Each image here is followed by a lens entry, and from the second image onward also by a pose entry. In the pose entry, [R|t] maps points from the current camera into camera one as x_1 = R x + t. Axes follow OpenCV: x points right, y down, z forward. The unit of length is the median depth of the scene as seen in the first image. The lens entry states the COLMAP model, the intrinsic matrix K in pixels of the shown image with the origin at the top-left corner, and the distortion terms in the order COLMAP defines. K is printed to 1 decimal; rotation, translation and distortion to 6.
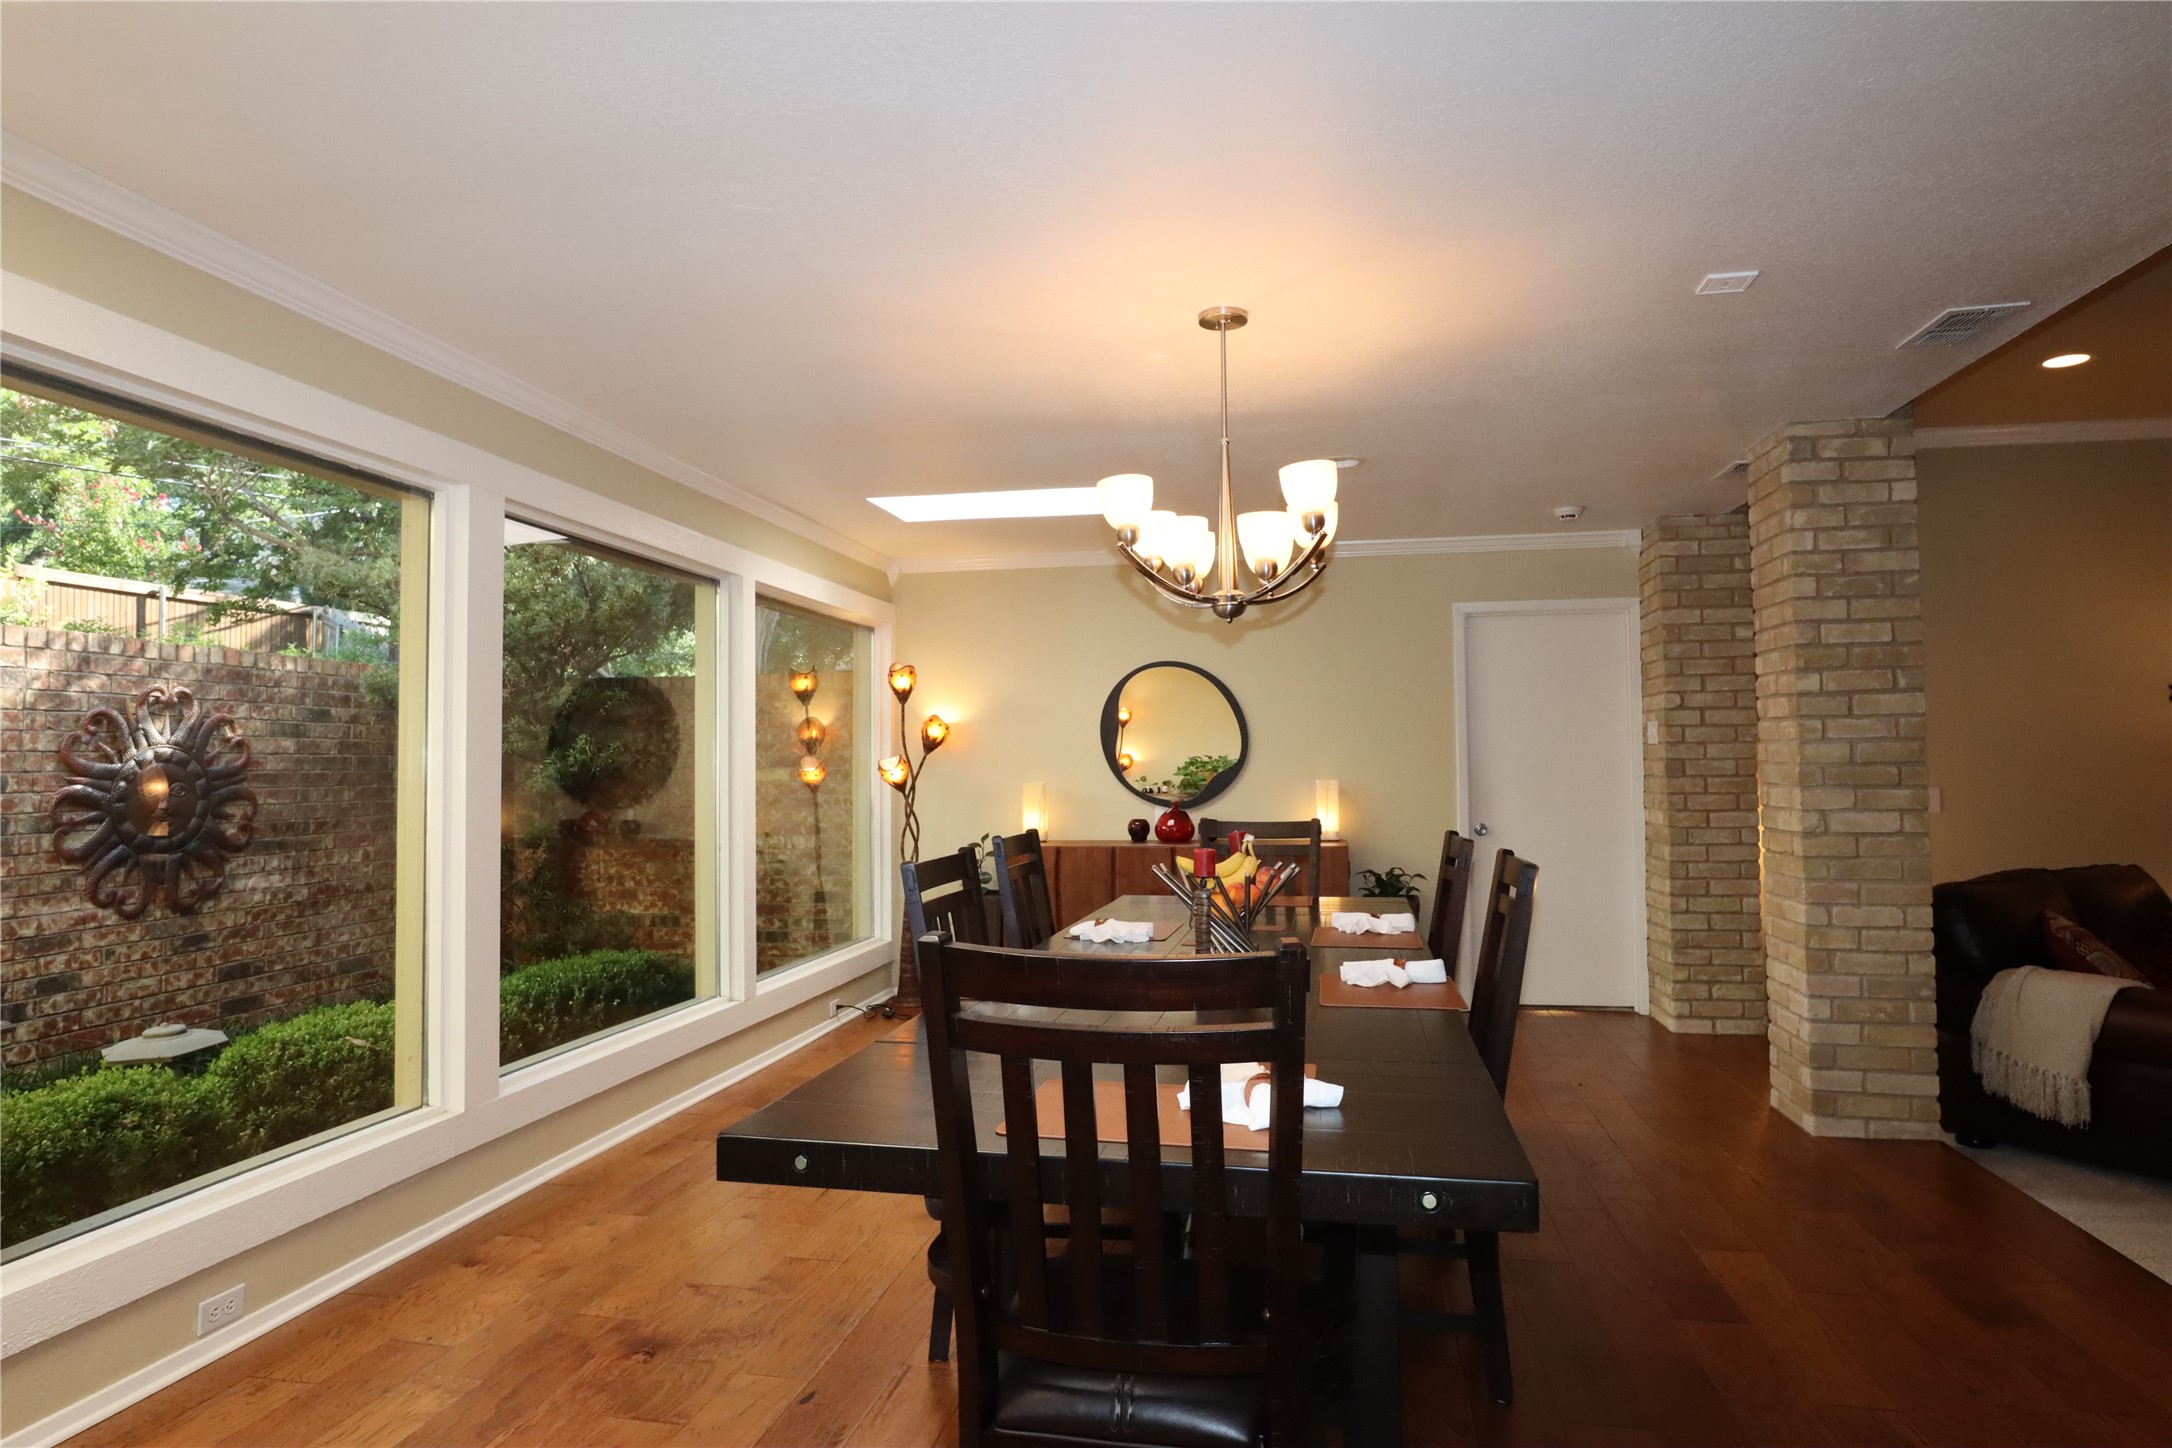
lens RADIAL K [[1240.8, 0, 1090.6], [0, 1240.8, 718.9], [0, 0, 1]] dist [-0.046368, 0.027140]
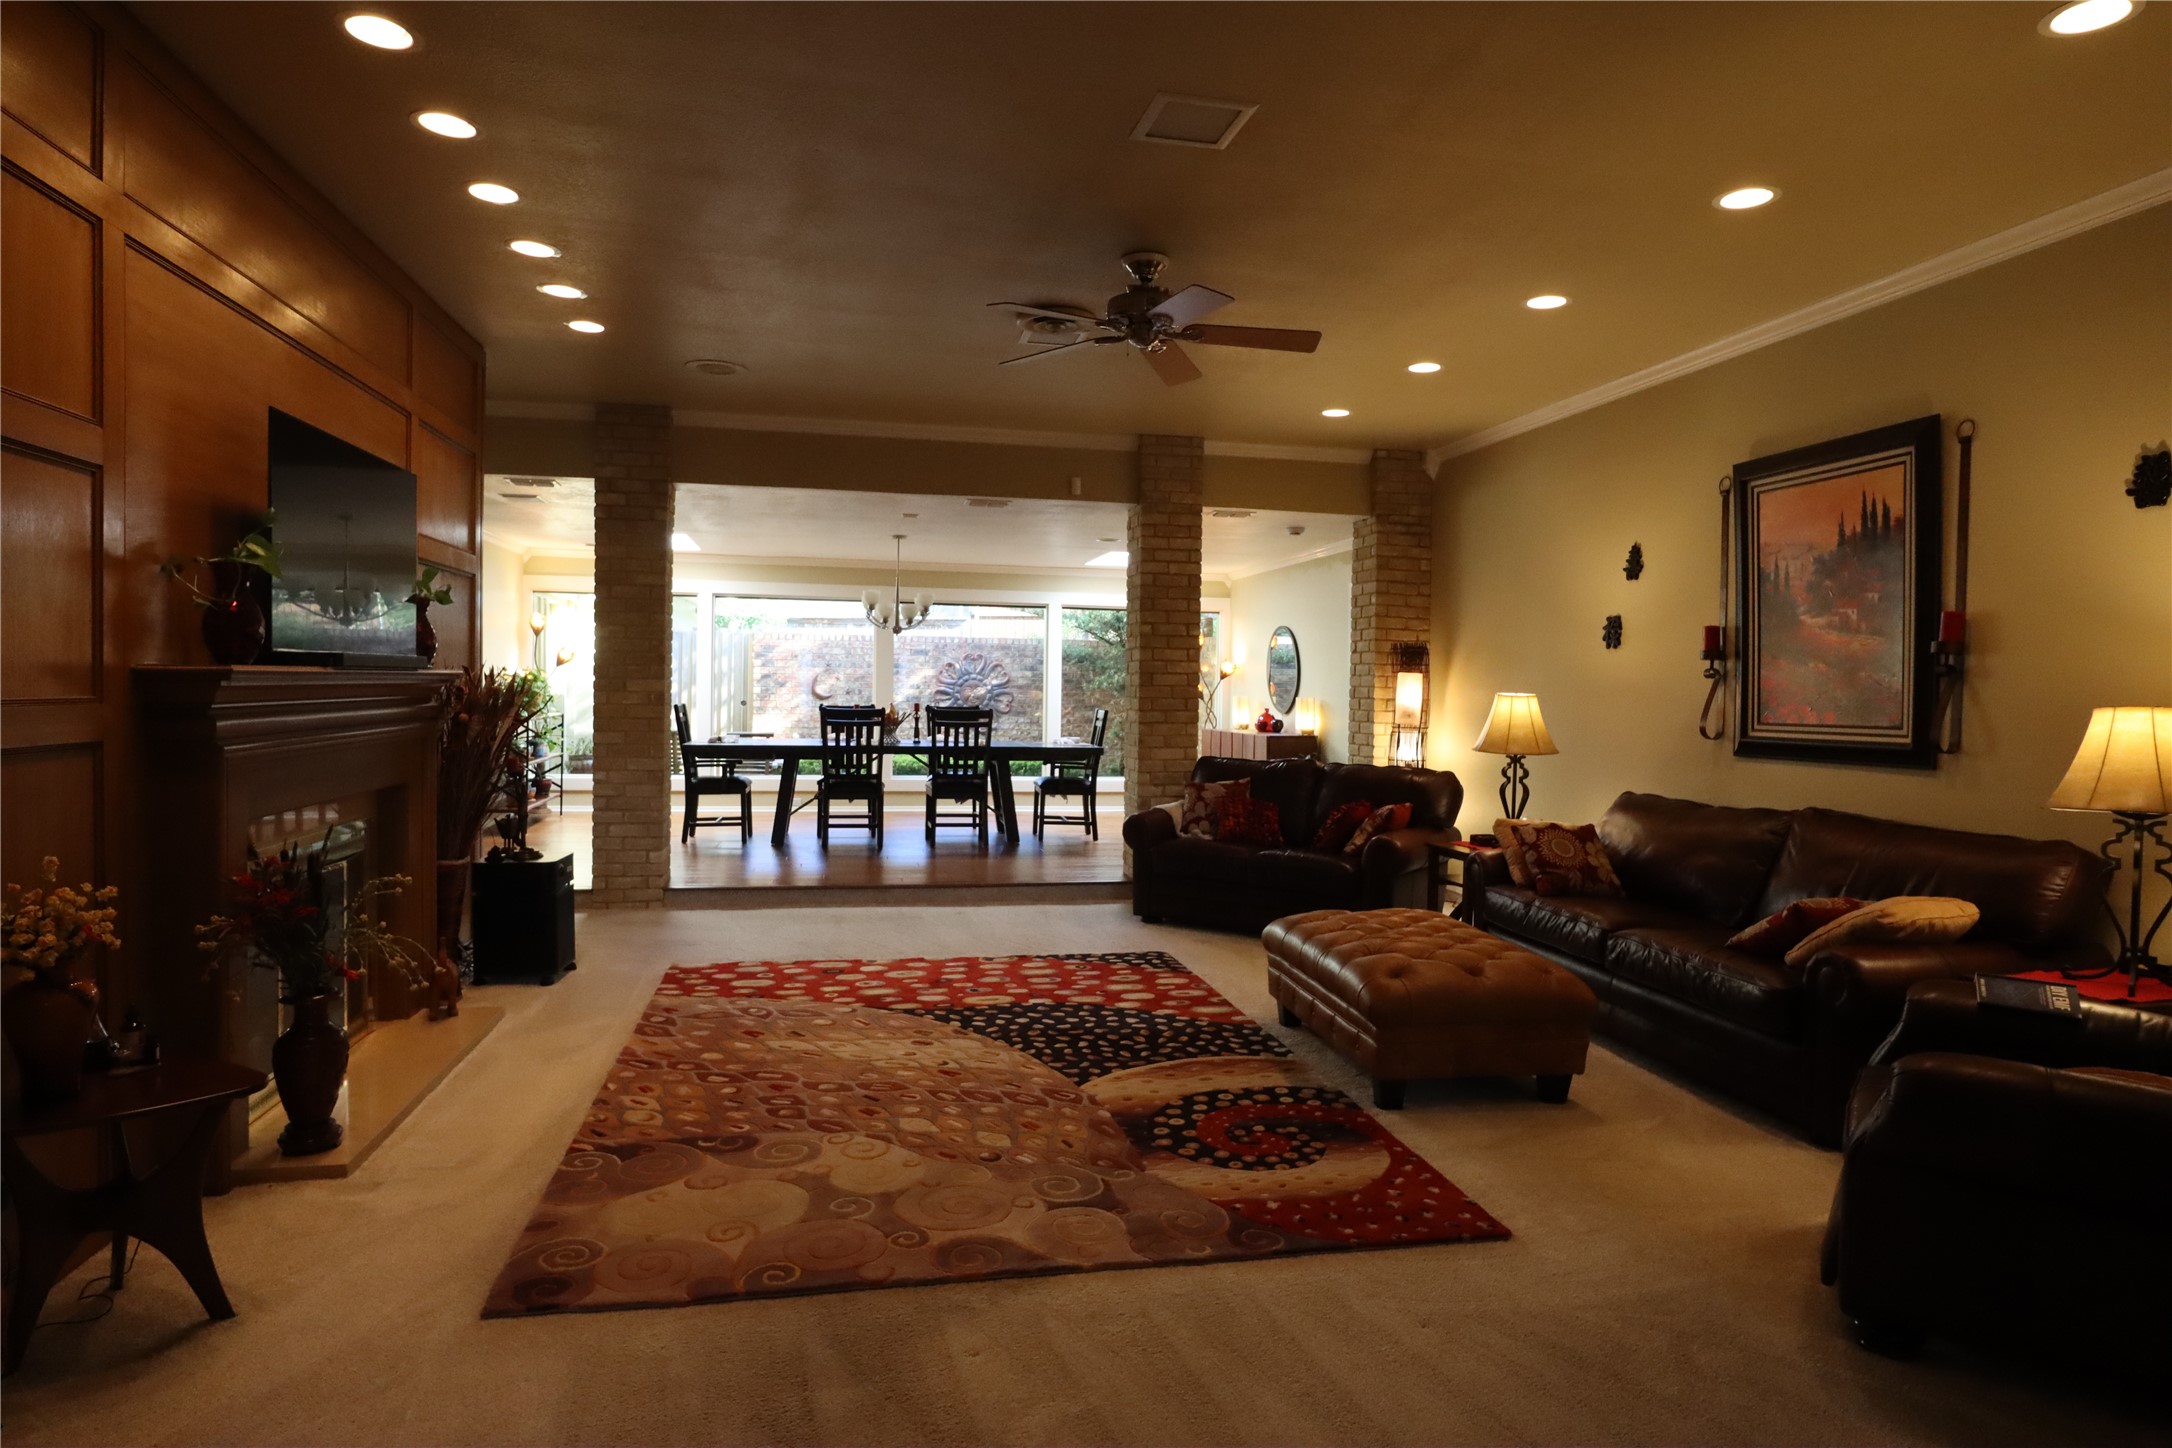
lens RADIAL K [[1240.6, 0, 1086.0], [0, 1240.6, 724.0], [0, 0, 1]] dist [-0.047961, 0.029408]
pose [[0.390677, 0.039444, -0.919682, 1.801312], [0.012717, 0.998755, 0.048238, 0.002214], [0.920440, -0.030541, 0.389689, 0.107829]]
